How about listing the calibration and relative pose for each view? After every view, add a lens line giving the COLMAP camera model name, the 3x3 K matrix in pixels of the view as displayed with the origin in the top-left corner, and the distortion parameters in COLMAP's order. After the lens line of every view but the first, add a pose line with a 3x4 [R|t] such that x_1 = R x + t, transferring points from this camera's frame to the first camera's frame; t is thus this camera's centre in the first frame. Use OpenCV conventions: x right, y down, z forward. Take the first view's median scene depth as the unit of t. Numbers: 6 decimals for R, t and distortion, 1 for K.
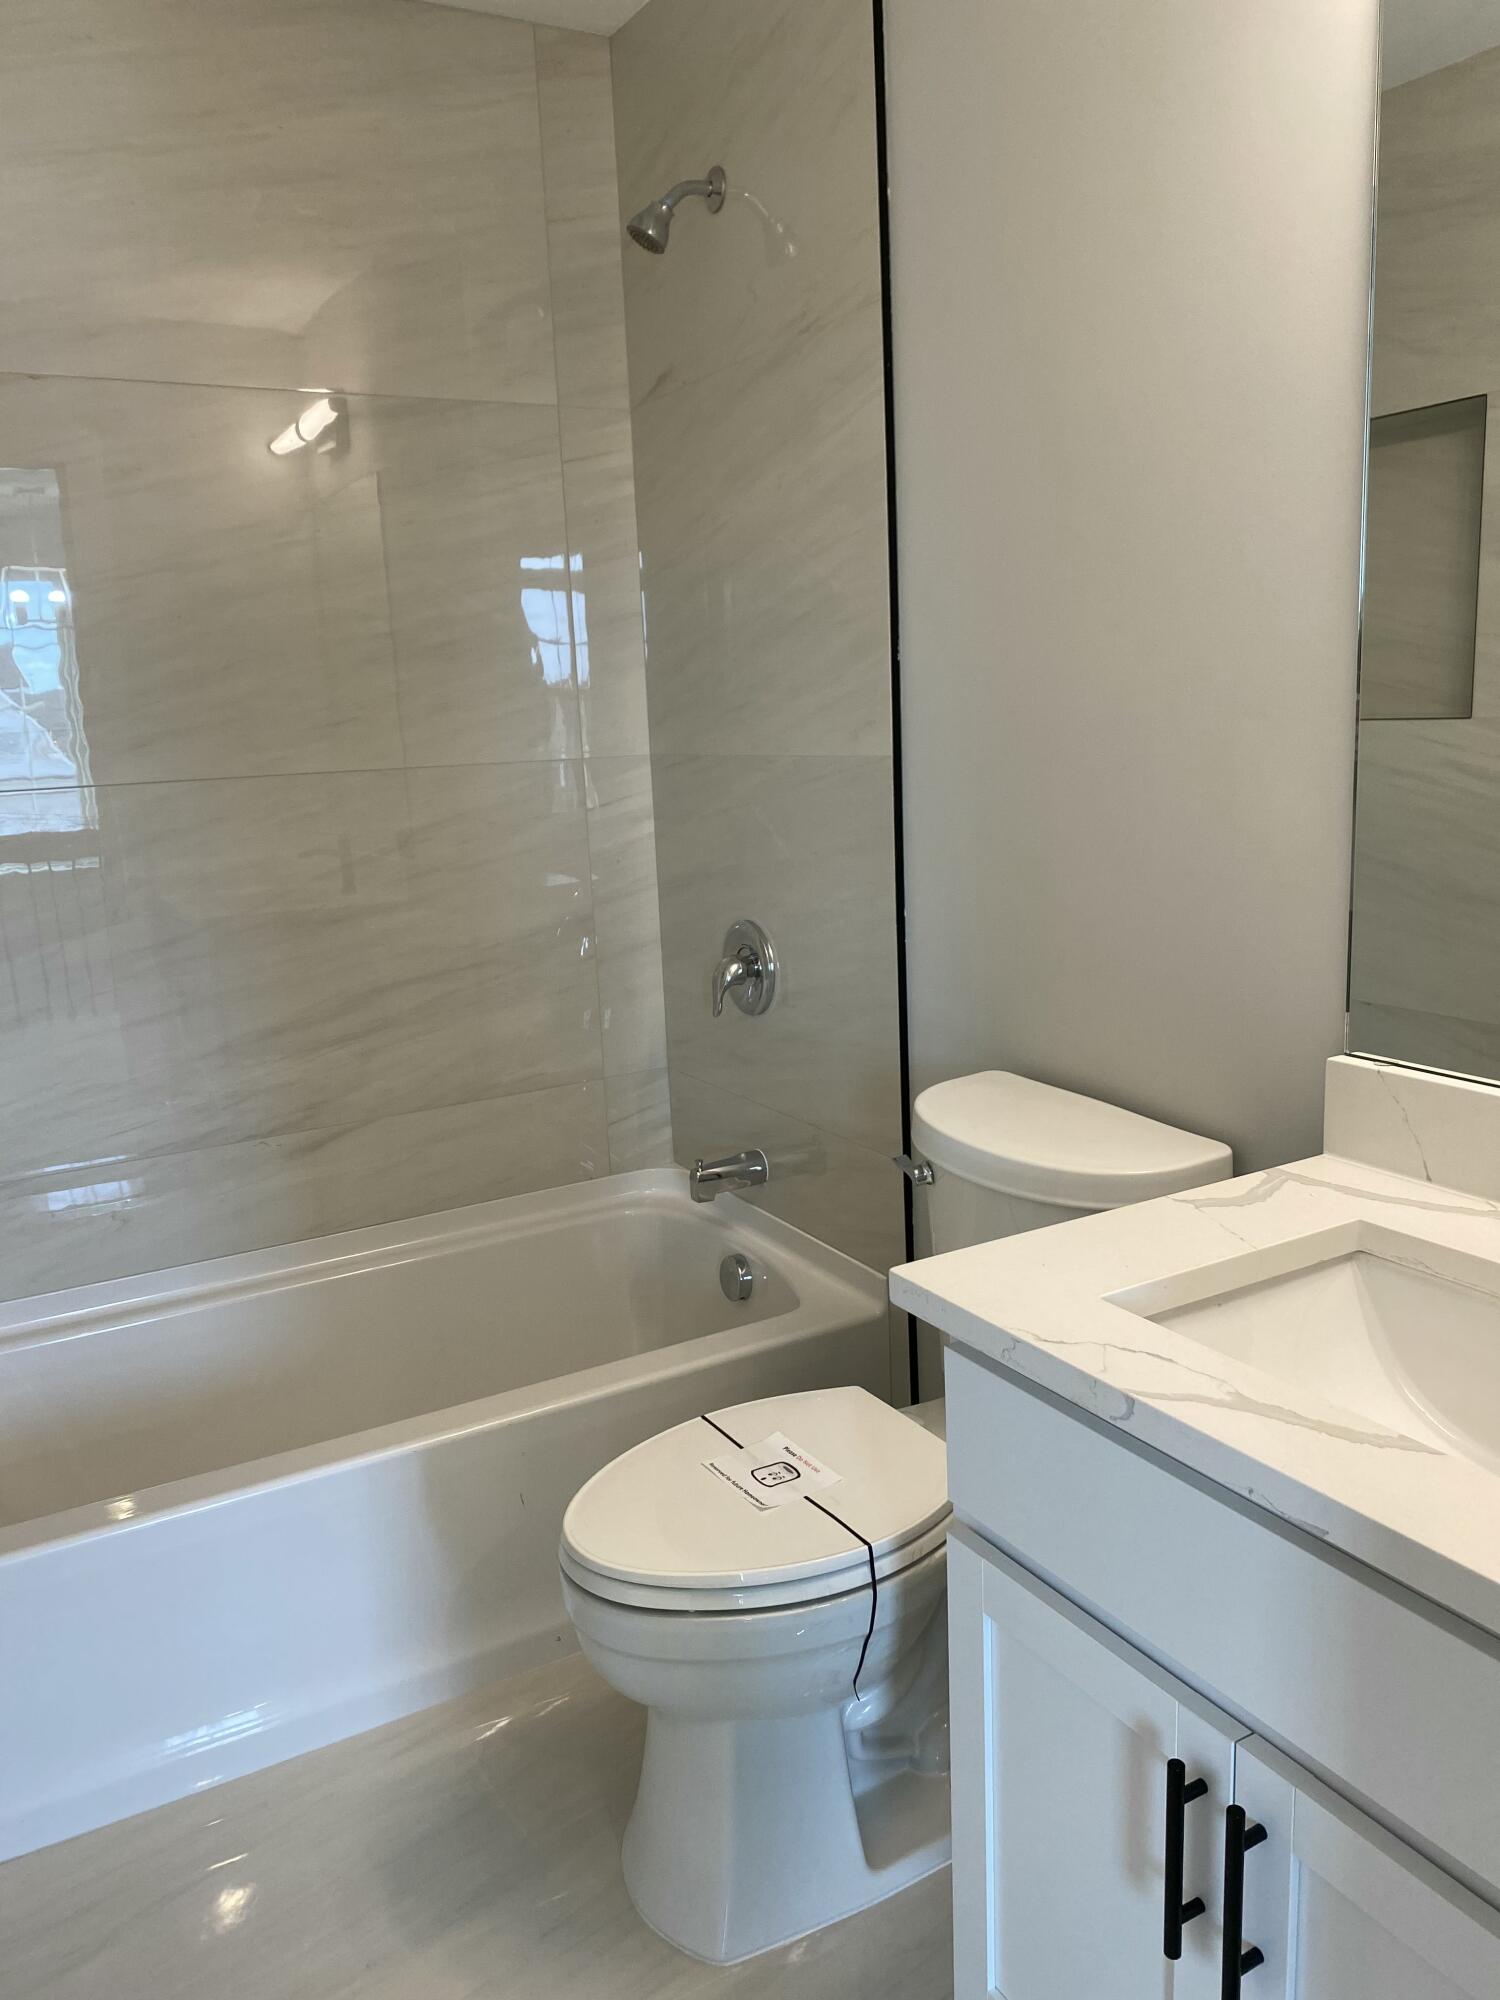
lens RADIAL K [[1533.2, 0, 750.0], [0, 1533.2, 1000.0], [0, 0, 1]] dist [0.013010, -0.005538]
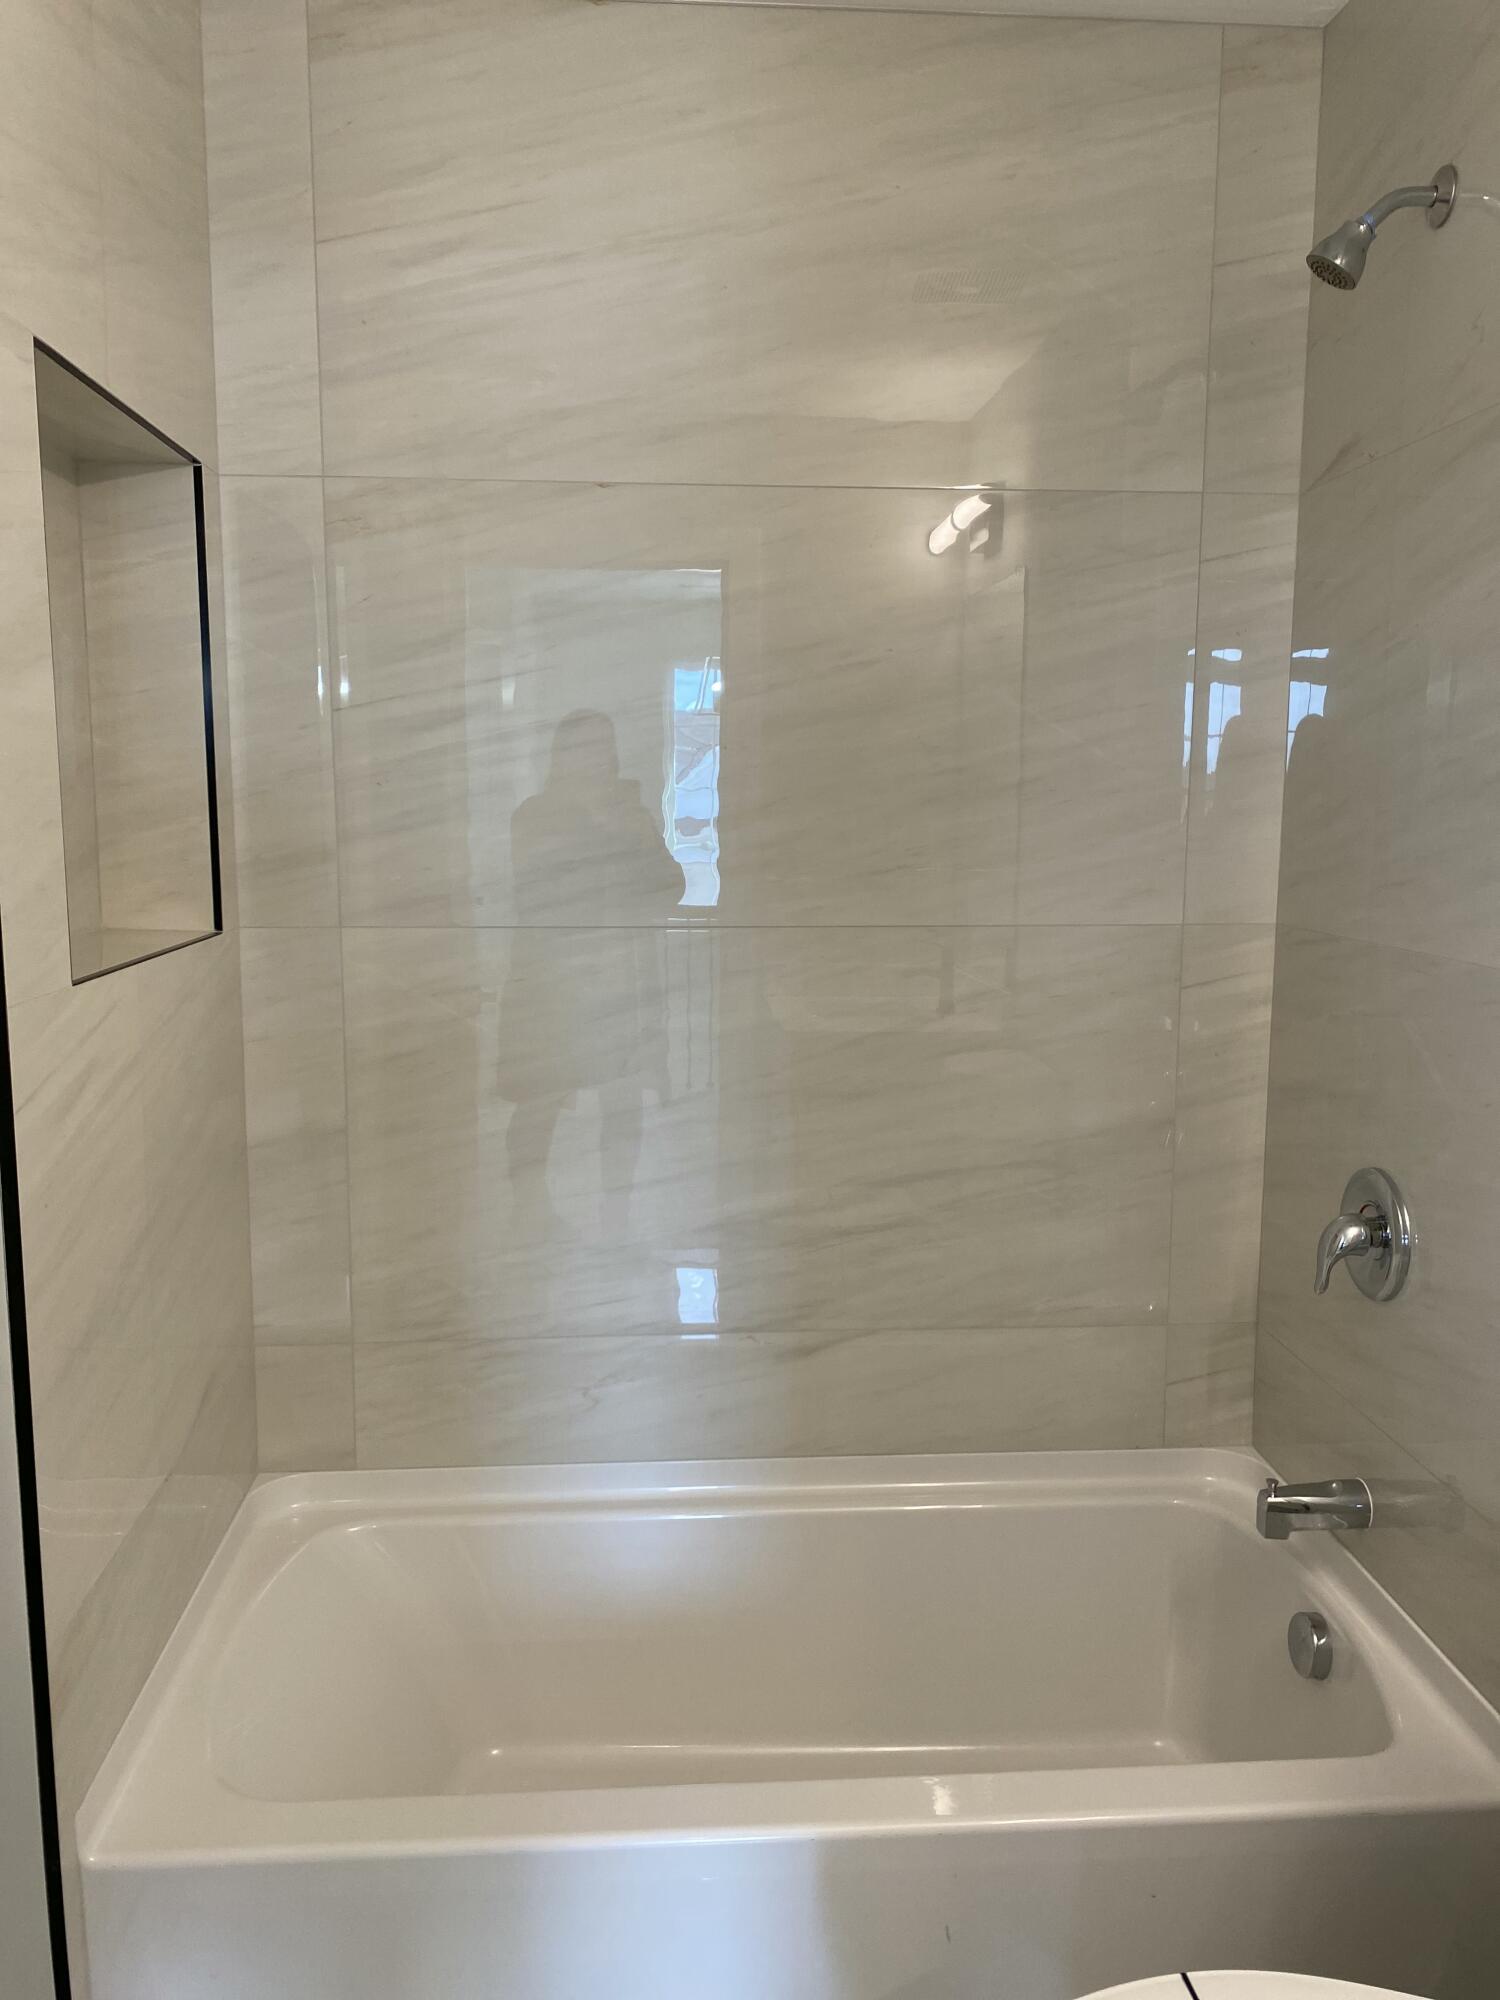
lens RADIAL K [[1507.6, 0, 752.5], [0, 1507.6, 994.5], [0, 0, 1]] dist [0.054229, -0.051536]
pose [[0.904307, 0.105047, -0.413756, 0.019340], [-0.123605, 0.992164, -0.018256, -0.084219], [0.408596, 0.067652, 0.910205, 0.201037]]
